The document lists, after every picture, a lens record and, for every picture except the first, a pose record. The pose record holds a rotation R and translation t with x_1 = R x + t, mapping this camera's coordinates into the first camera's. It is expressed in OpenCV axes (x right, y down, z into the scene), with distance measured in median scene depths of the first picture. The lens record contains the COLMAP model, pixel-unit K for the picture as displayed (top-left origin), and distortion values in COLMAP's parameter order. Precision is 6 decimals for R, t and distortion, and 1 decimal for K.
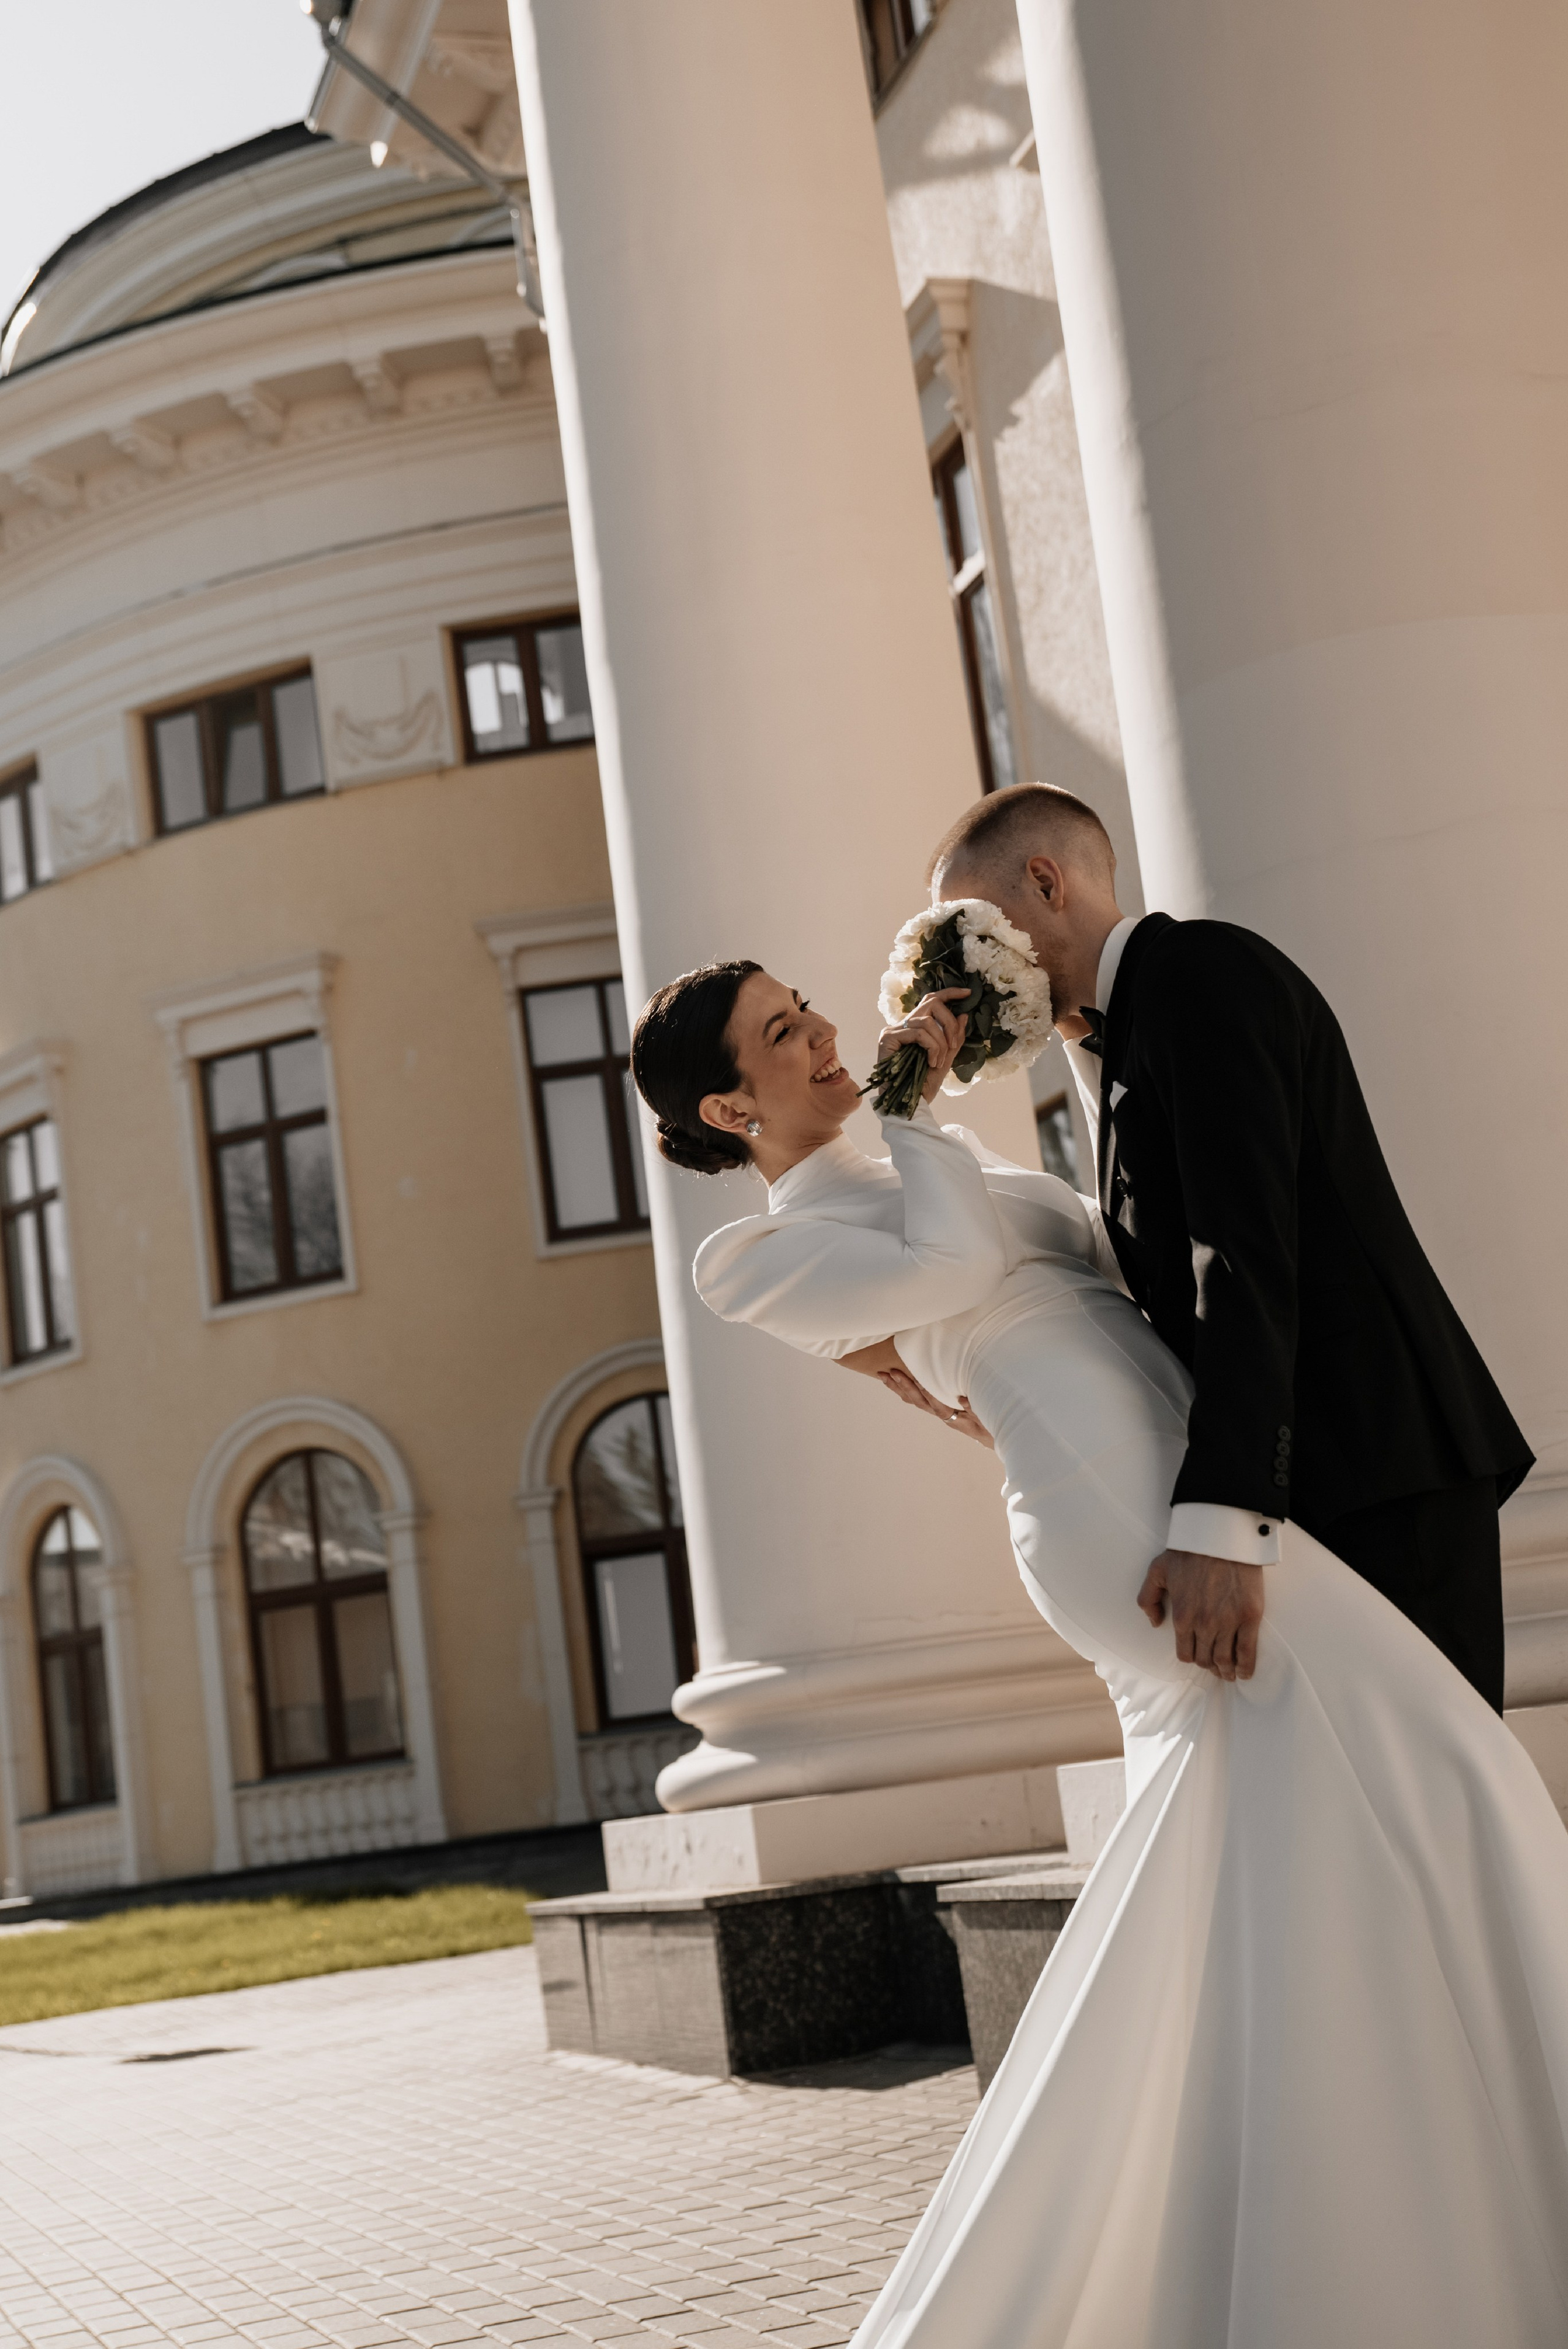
lens RADIAL K [[3448.1, 0, 859.8], [0, 3448.1, 1149.8], [0, 0, 1]] dist [0.024030, 0.151567]
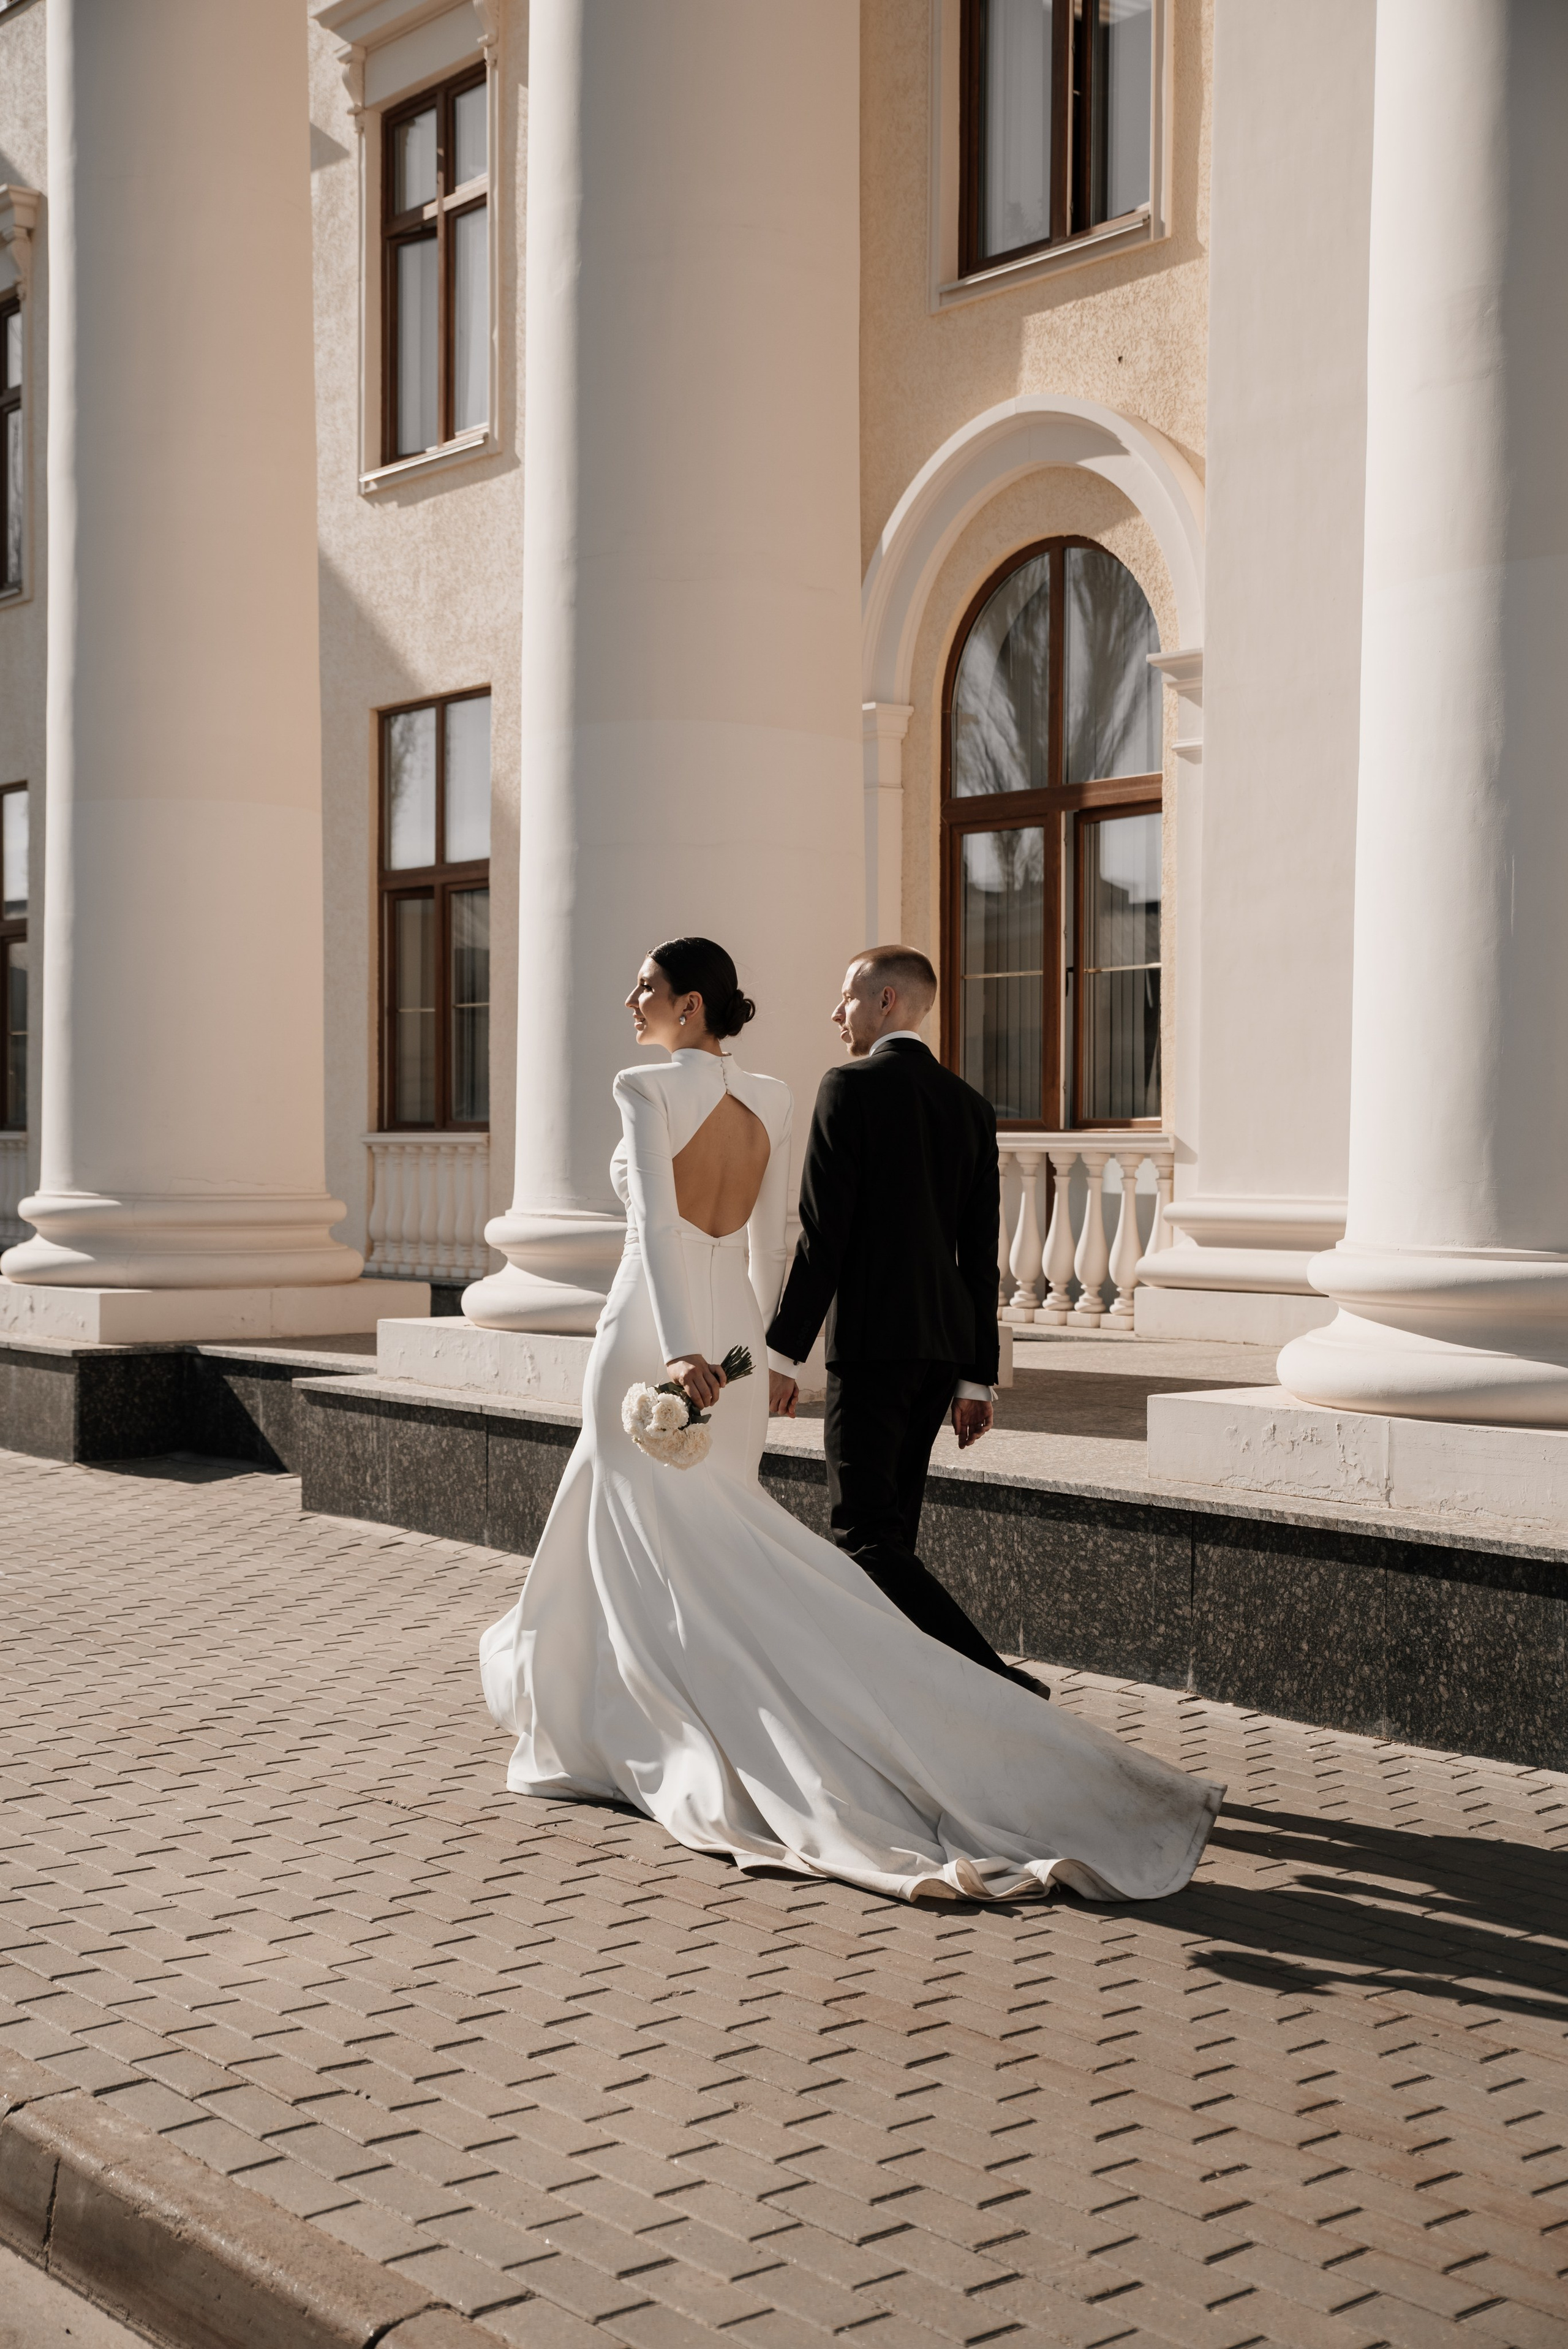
lens RADIAL K [[3040.8, 0, 691.1], [0, 3040.8, 1174.7], [0, 0, 1]] dist [0.014521, 0.215691]
pose [[0.943177, 0.130252, 0.305699, -0.210009], [-0.180793, 0.973039, 0.143211, -0.106209], [-0.278804, -0.190341, 0.941296, -0.351045]]
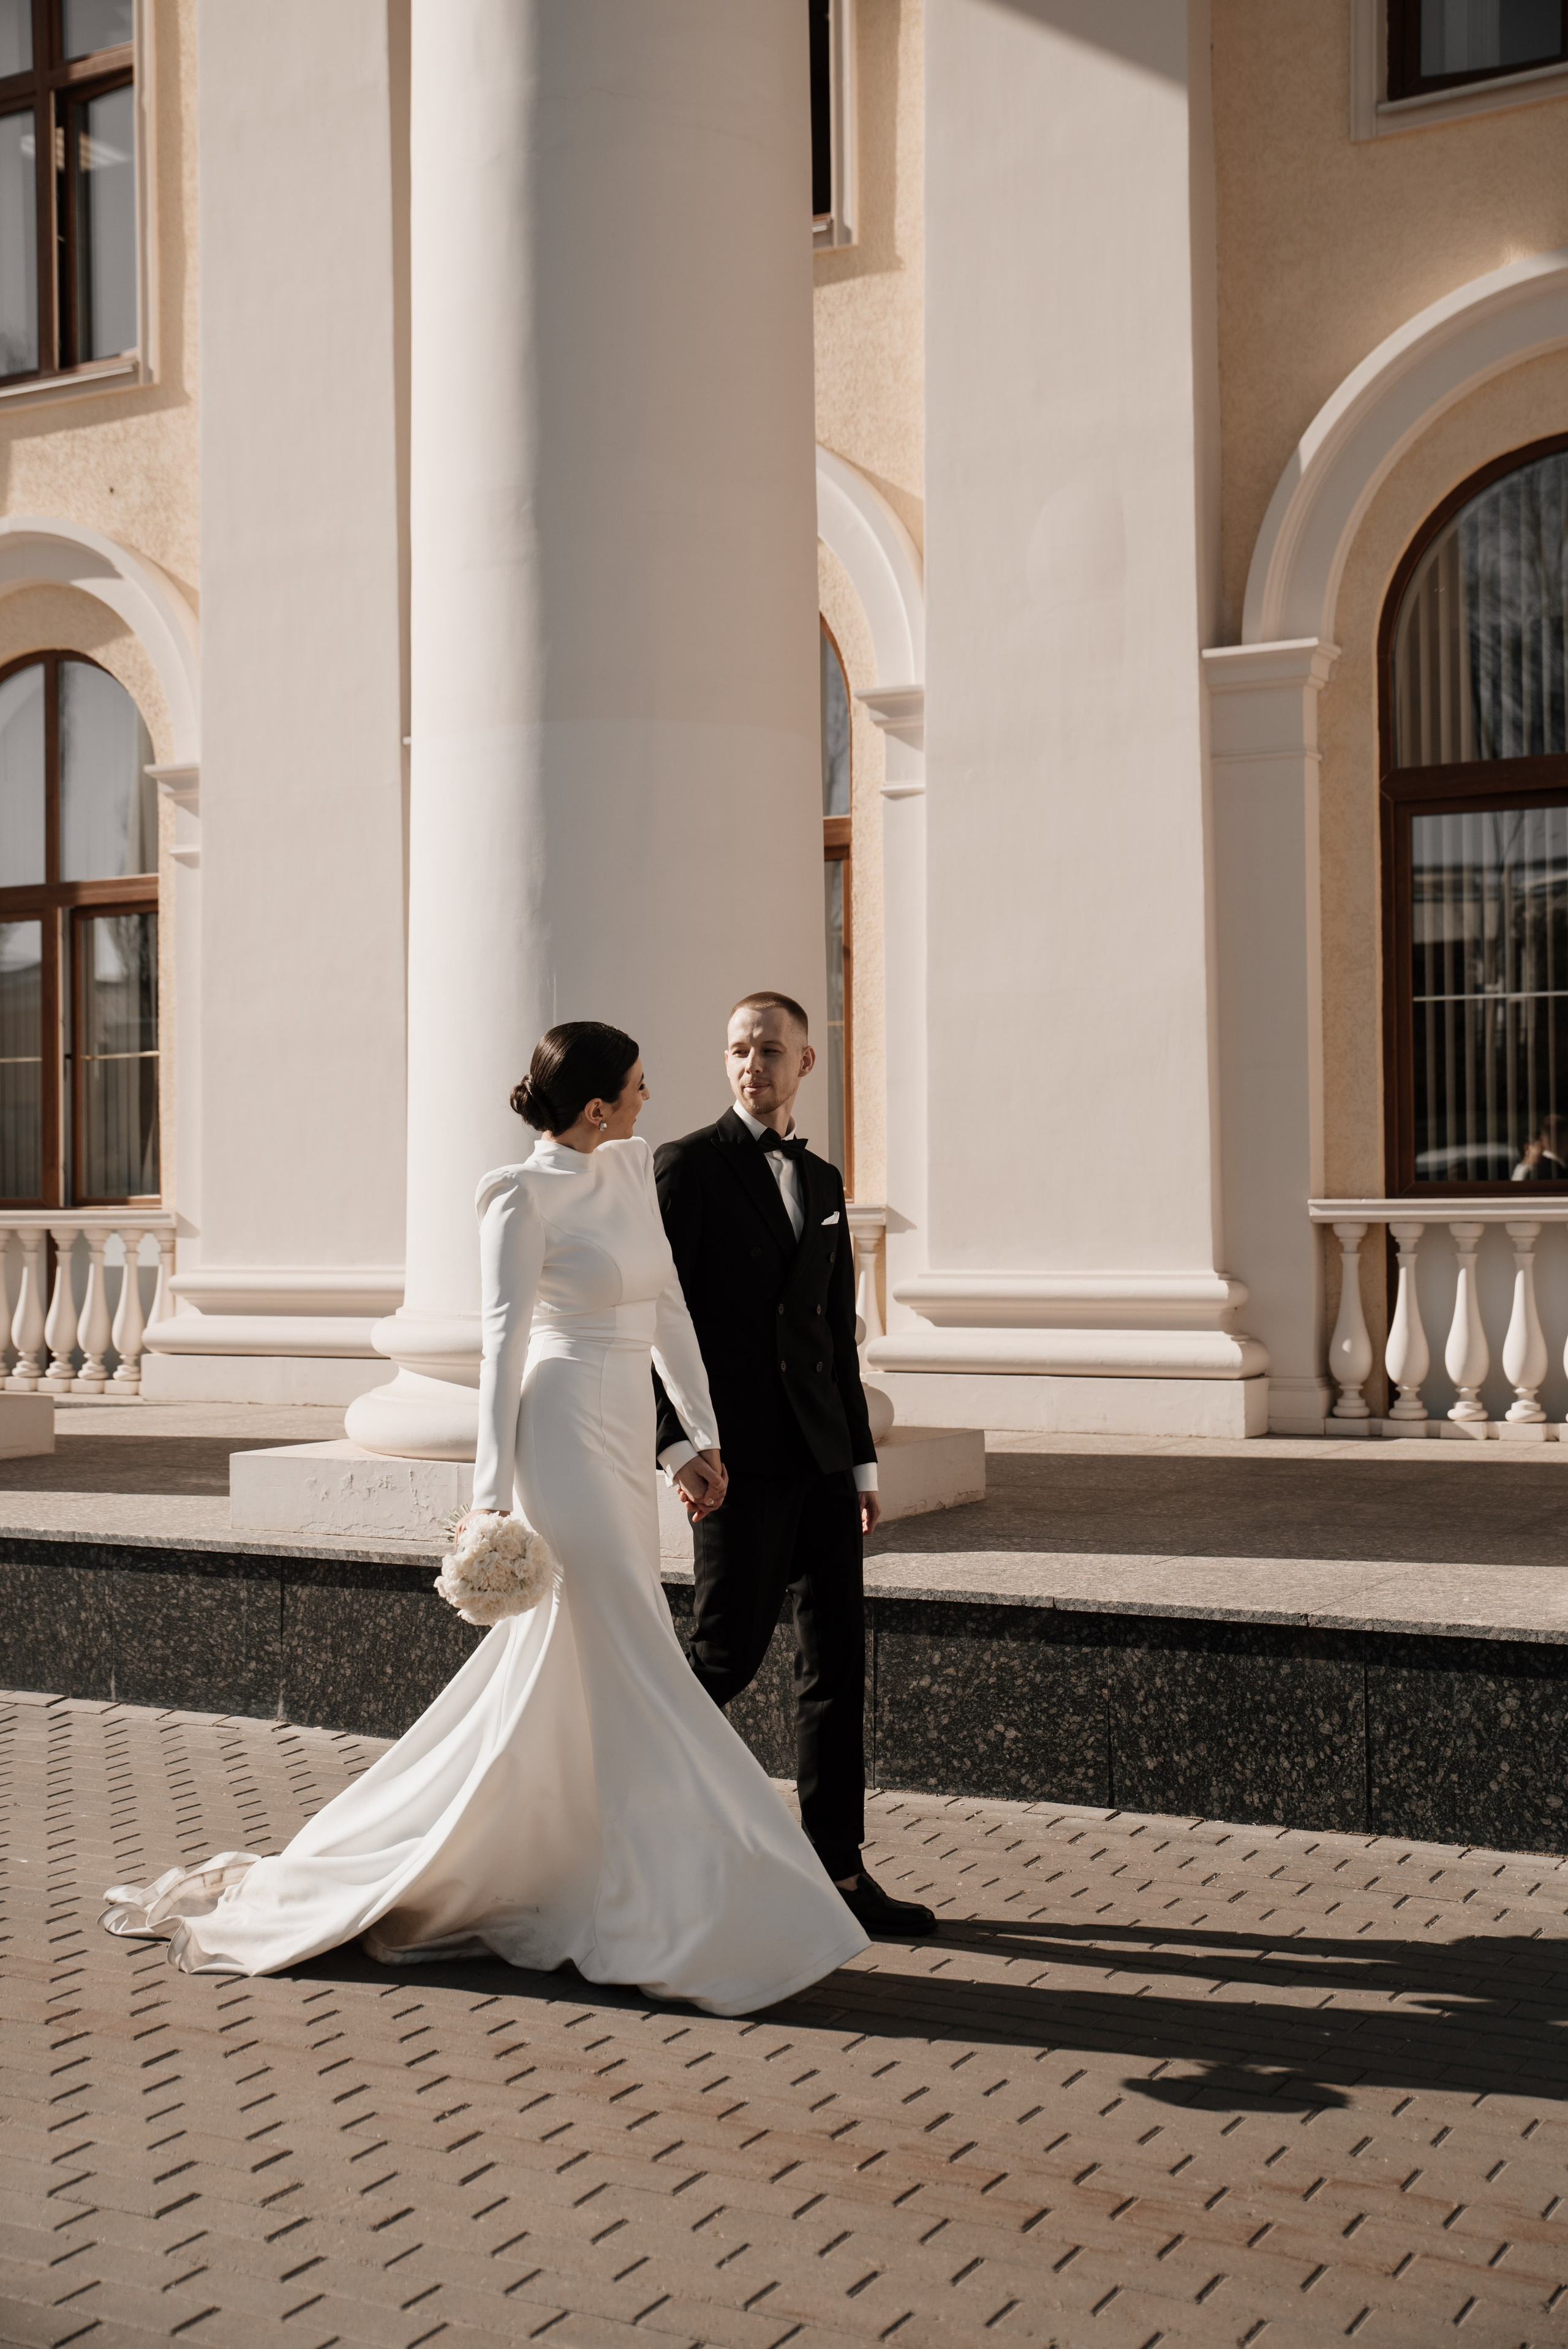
lens RADIAL K [[2903.5, 0, 730.9], [0, 2903.5, 1162.1], [0, 0, 1]] dist [0.000533, 0.202815]
pose [[0.762077, 0.133146, 0.633648, -0.281304], [-0.205445, 0.977783, 0.041628, -0.103941], [-0.614028, -0.161904, 0.772500, -0.367464]]
